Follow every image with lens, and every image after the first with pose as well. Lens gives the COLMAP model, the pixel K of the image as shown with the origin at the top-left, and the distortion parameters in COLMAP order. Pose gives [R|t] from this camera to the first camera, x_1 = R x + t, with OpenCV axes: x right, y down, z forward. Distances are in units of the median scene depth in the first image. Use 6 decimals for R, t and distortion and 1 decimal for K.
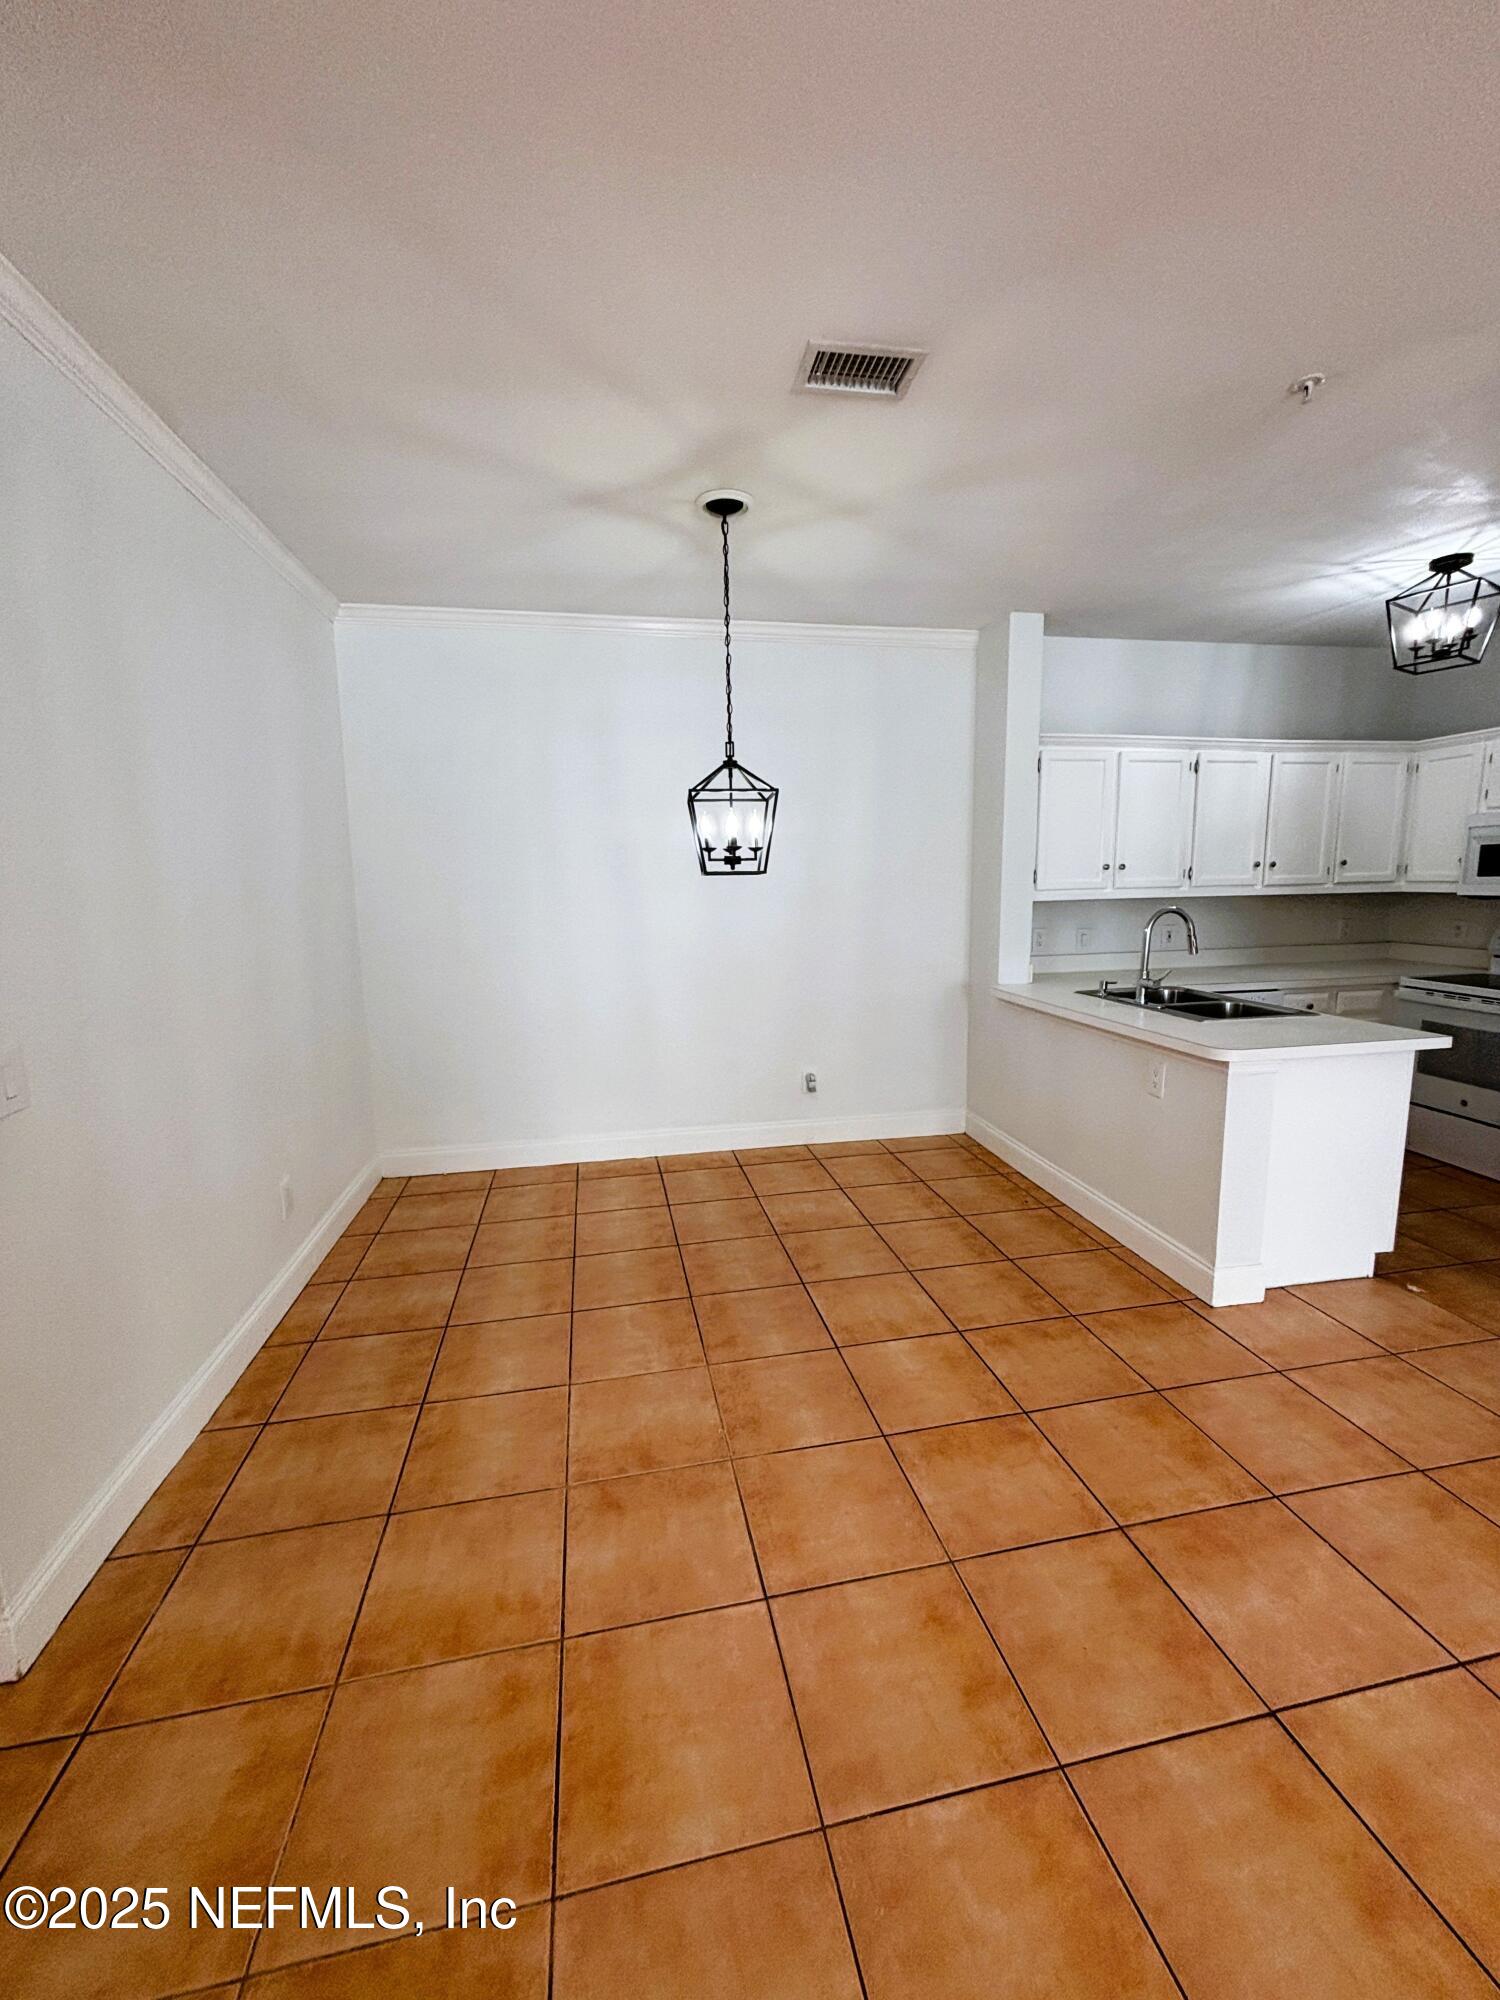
lens RADIAL K [[807.5, 0, 750.0], [0, 807.5, 1000.0], [0, 0, 1]] dist [-0.000369, -0.000106]
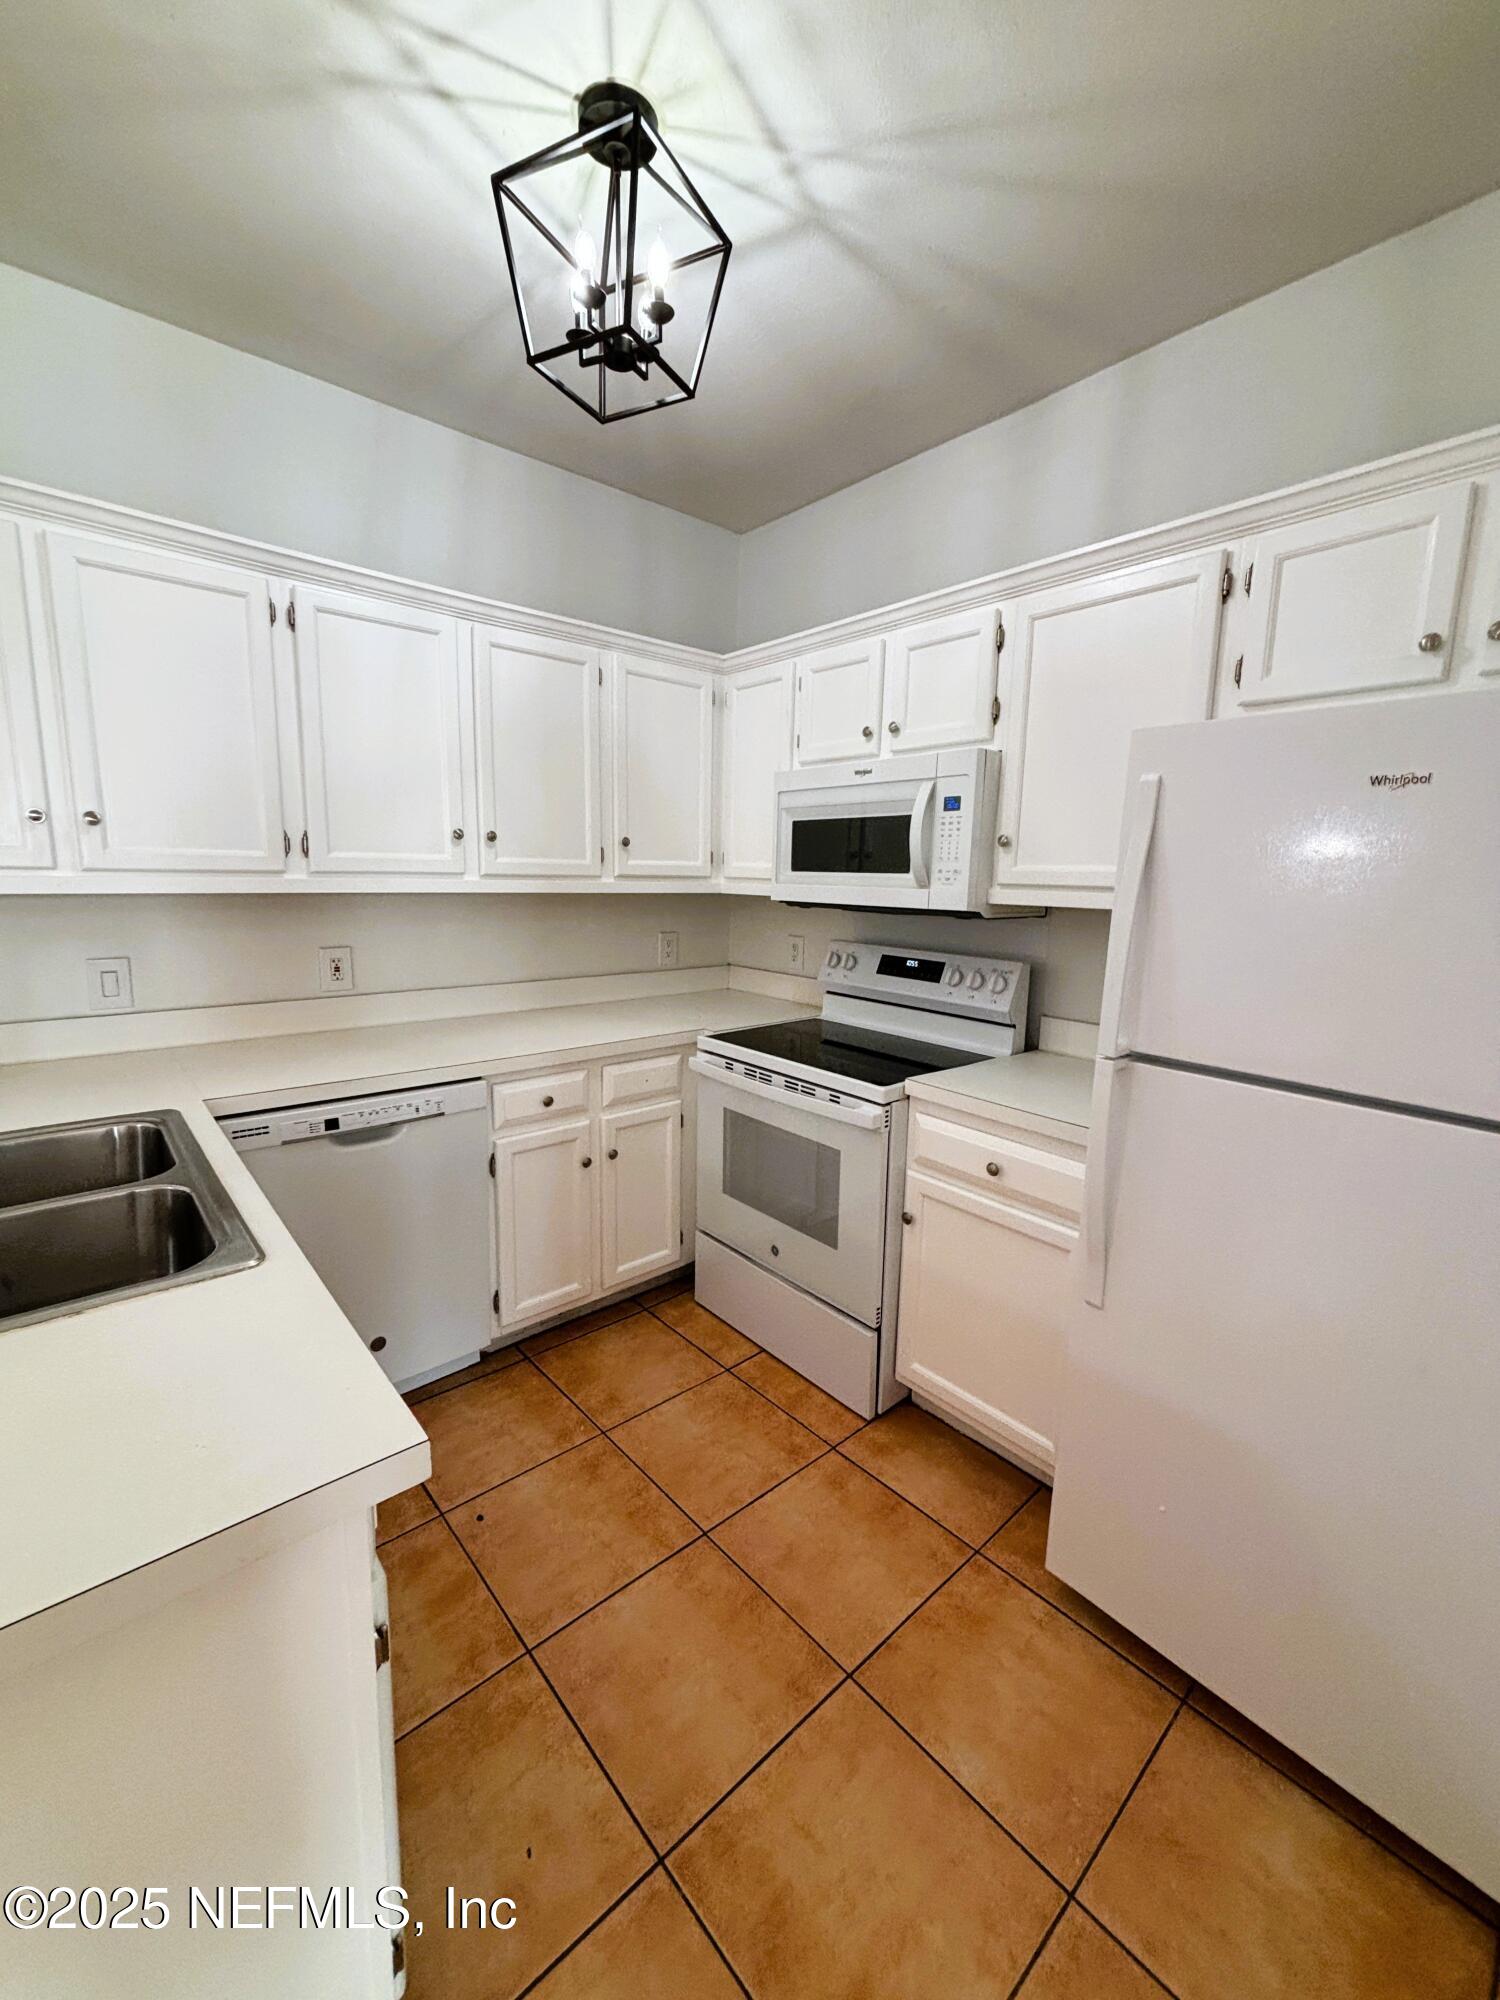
lens RADIAL K [[807.4, 0, 750.0], [0, 807.4, 1000.0], [0, 0, 1]] dist [0.008324, -0.000488]
pose [[0.864220, -0.042677, 0.501300, 0.523098], [0.037989, 0.999087, 0.019563, -0.062869], [-0.501677, 0.002137, 0.865052, 0.446515]]
